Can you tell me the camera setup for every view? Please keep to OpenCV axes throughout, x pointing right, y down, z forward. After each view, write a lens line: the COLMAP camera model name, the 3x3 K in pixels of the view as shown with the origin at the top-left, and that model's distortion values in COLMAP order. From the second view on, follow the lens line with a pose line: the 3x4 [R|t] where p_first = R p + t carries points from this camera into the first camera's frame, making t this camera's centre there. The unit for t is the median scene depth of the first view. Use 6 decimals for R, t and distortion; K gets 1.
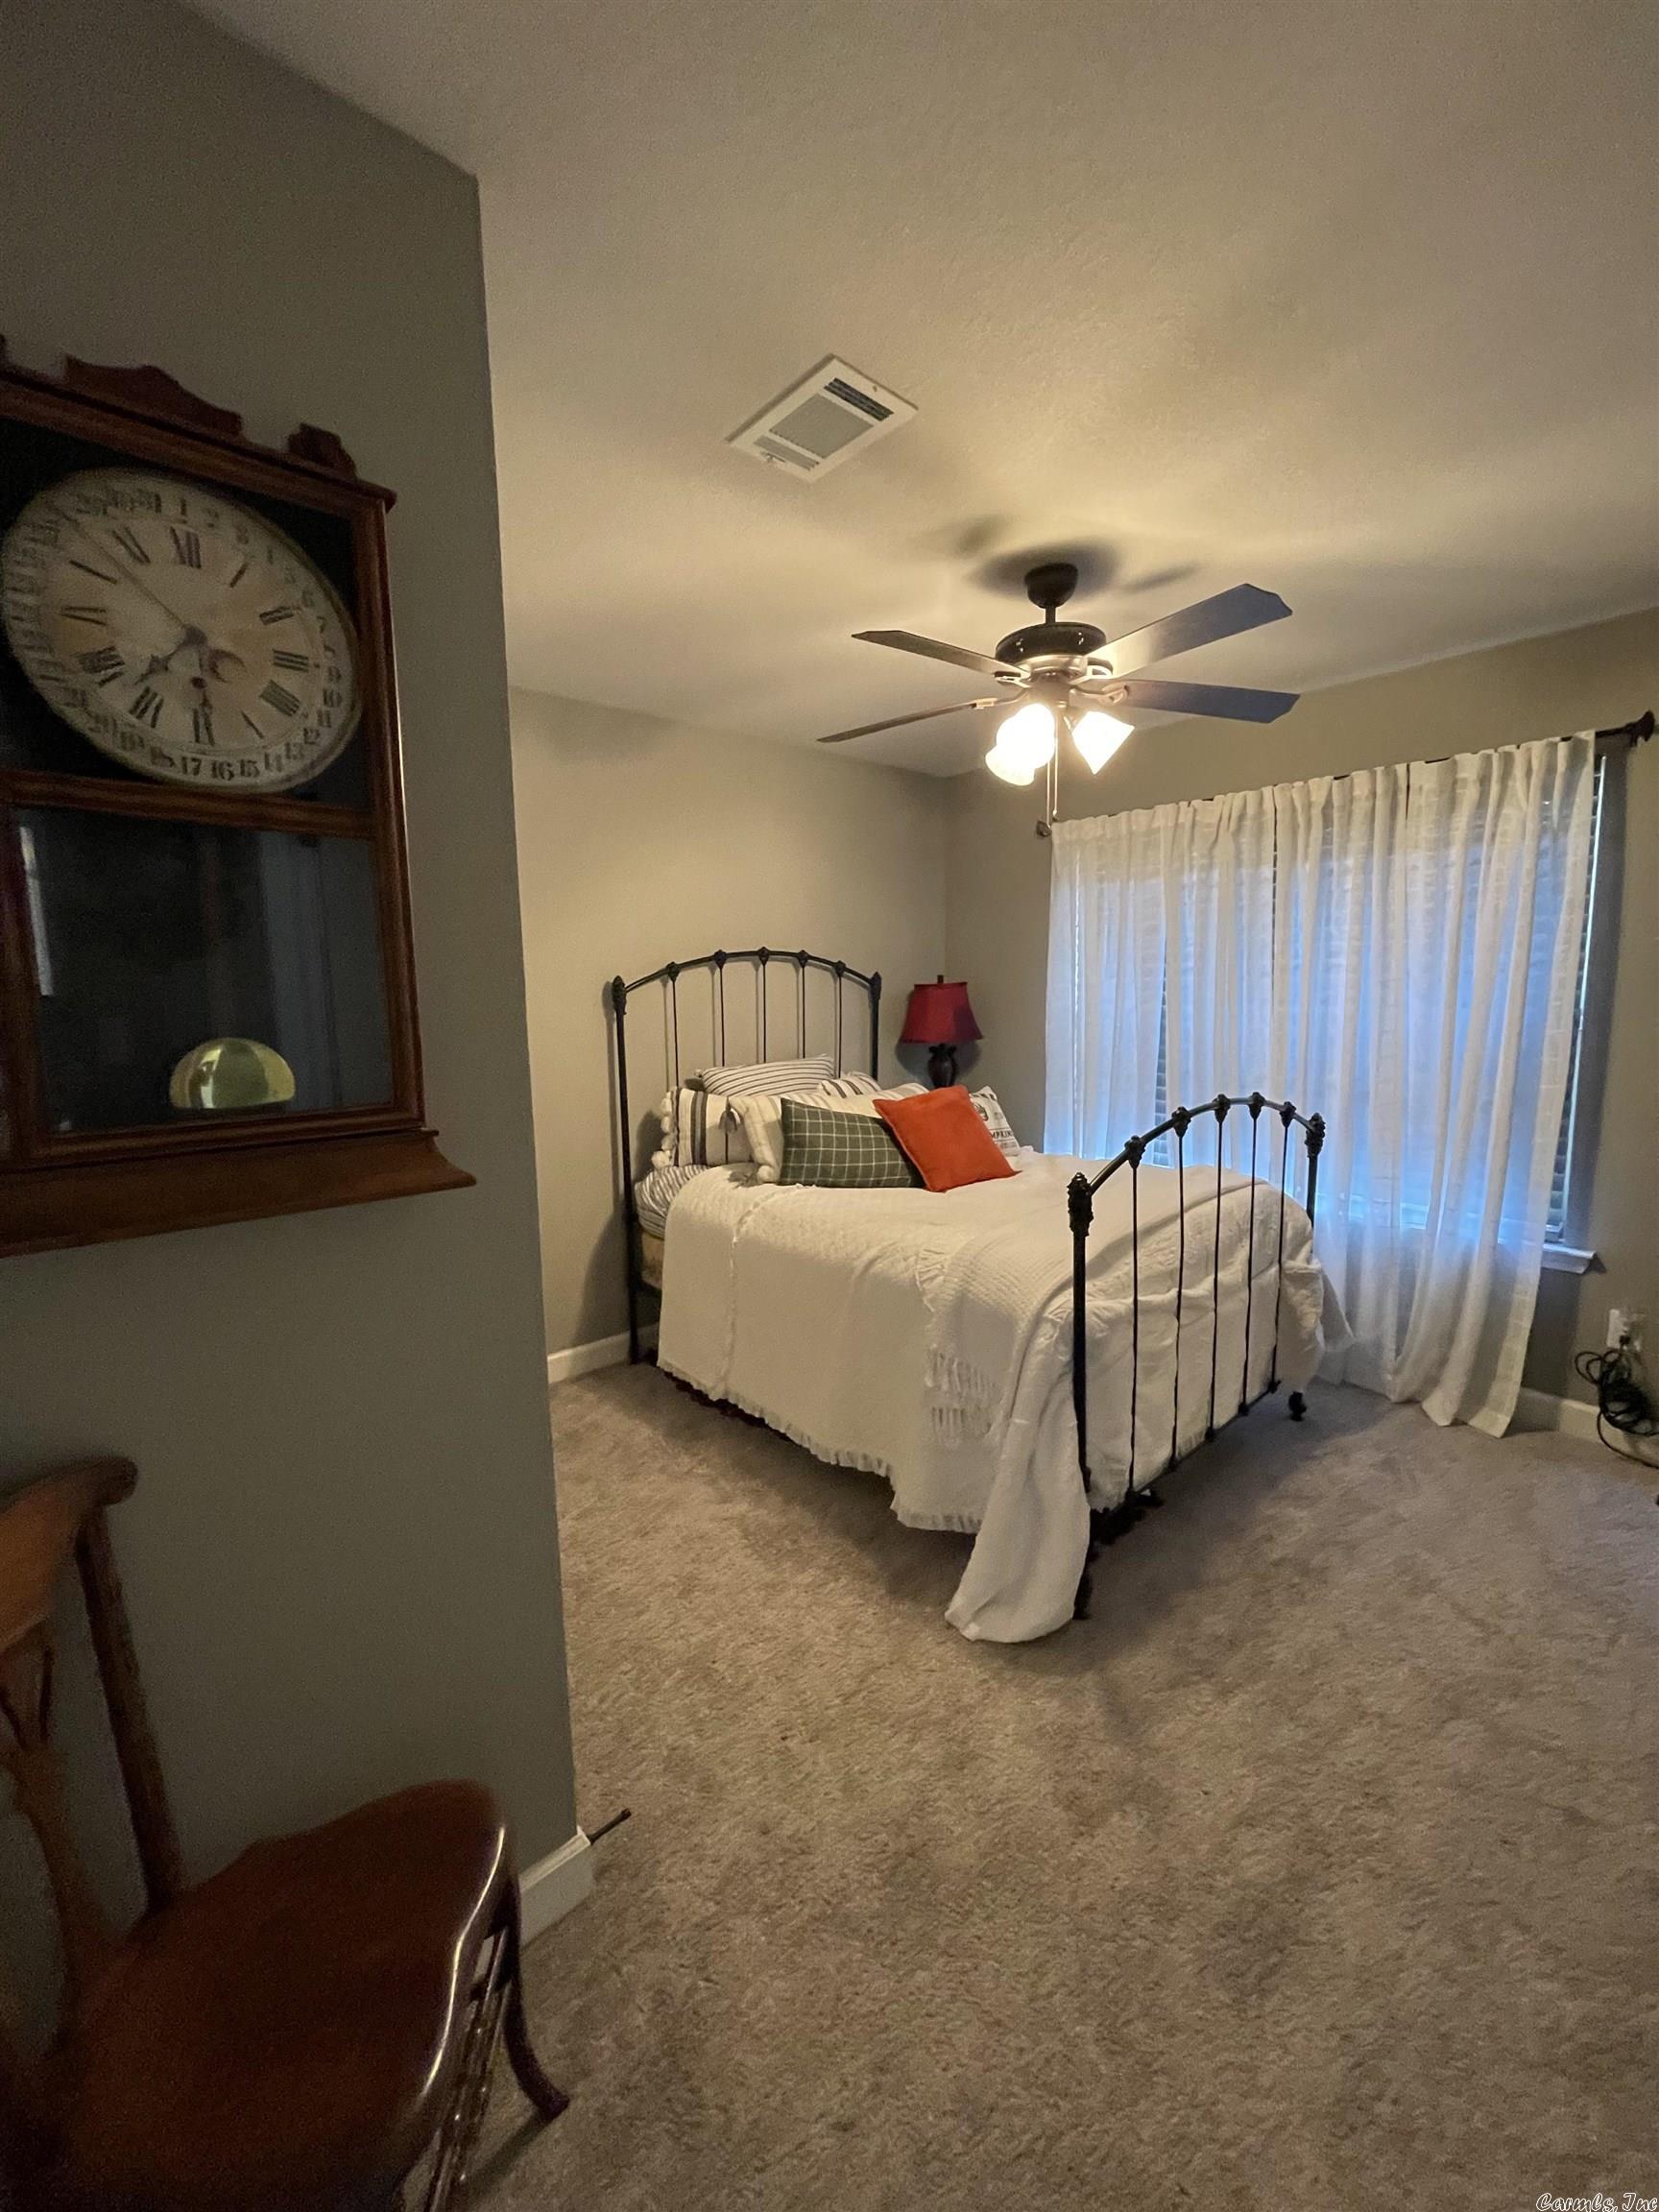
lens RADIAL K [[901.7, 0, 829.5], [0, 901.7, 1106.0], [0, 0, 1]] dist [-0.000890, 0.000065]
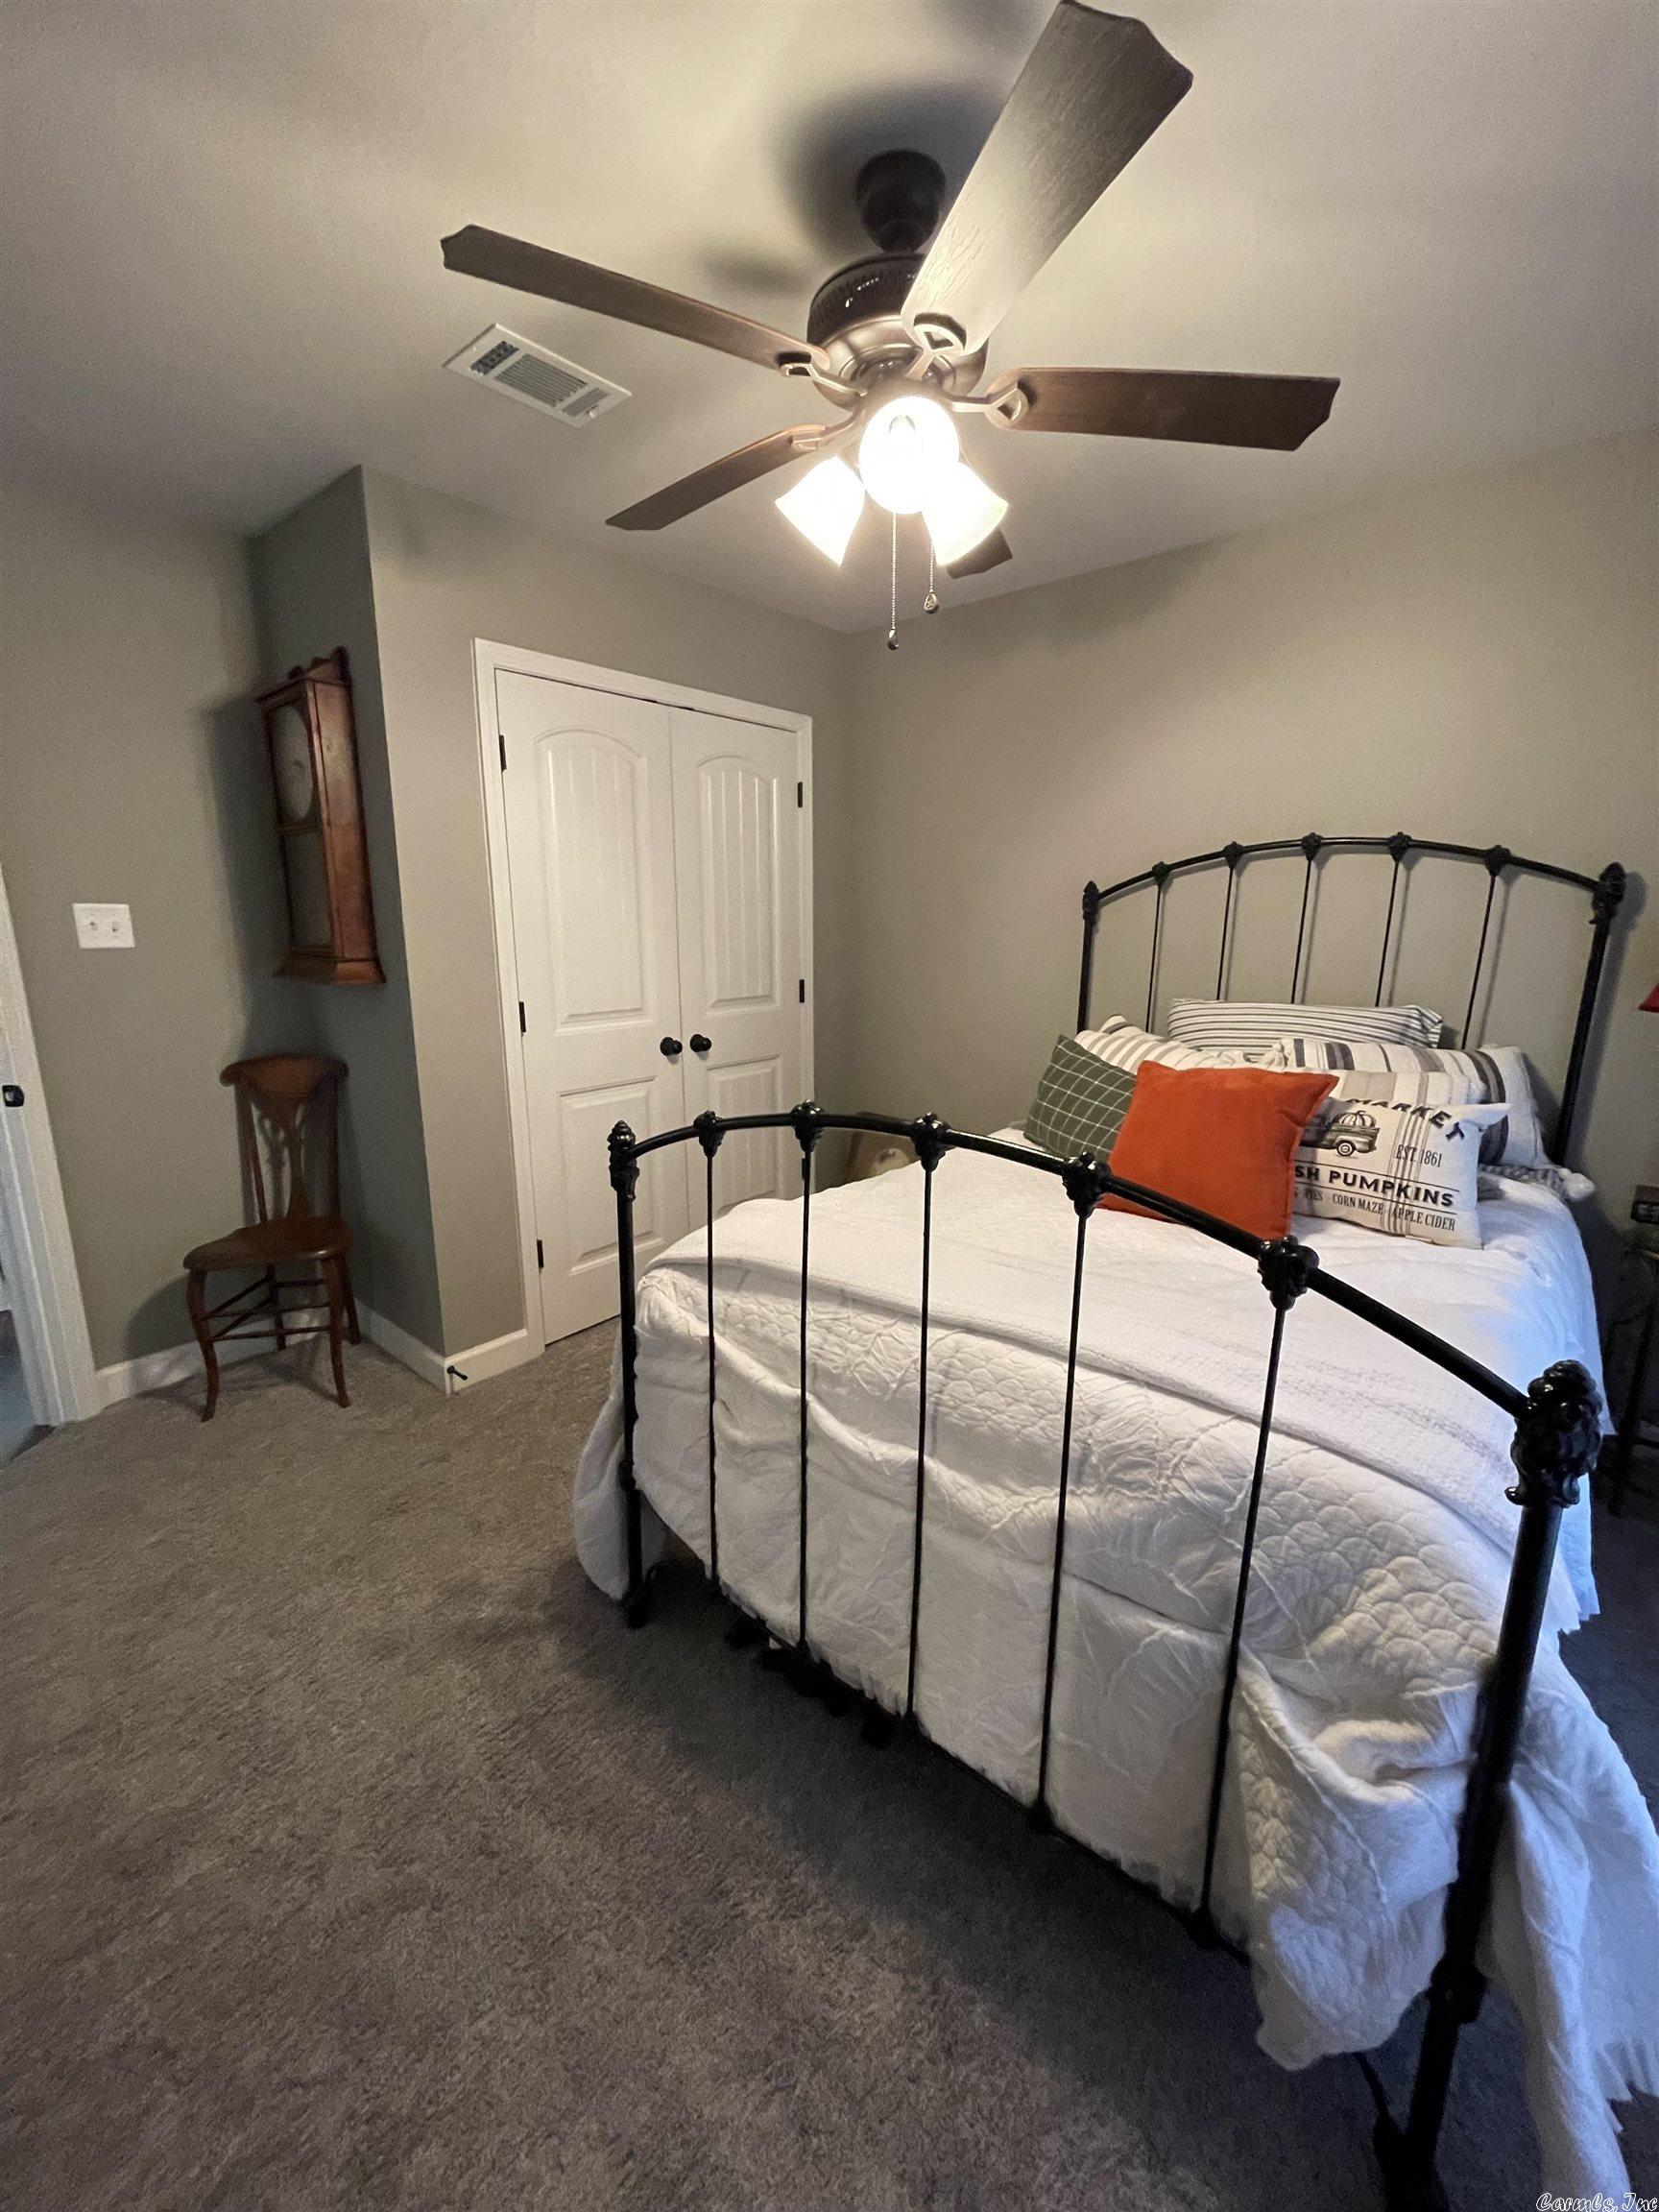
lens RADIAL K [[901.7, 0, 829.5], [0, 901.7, 1106.0], [0, 0, 1]] dist [-0.000890, 0.000065]
pose [[0.114363, 0.221596, -0.968409, 0.916029], [-0.131541, 0.969600, 0.206334, -0.110364], [0.984692, 0.103788, 0.140035, 0.894689]]
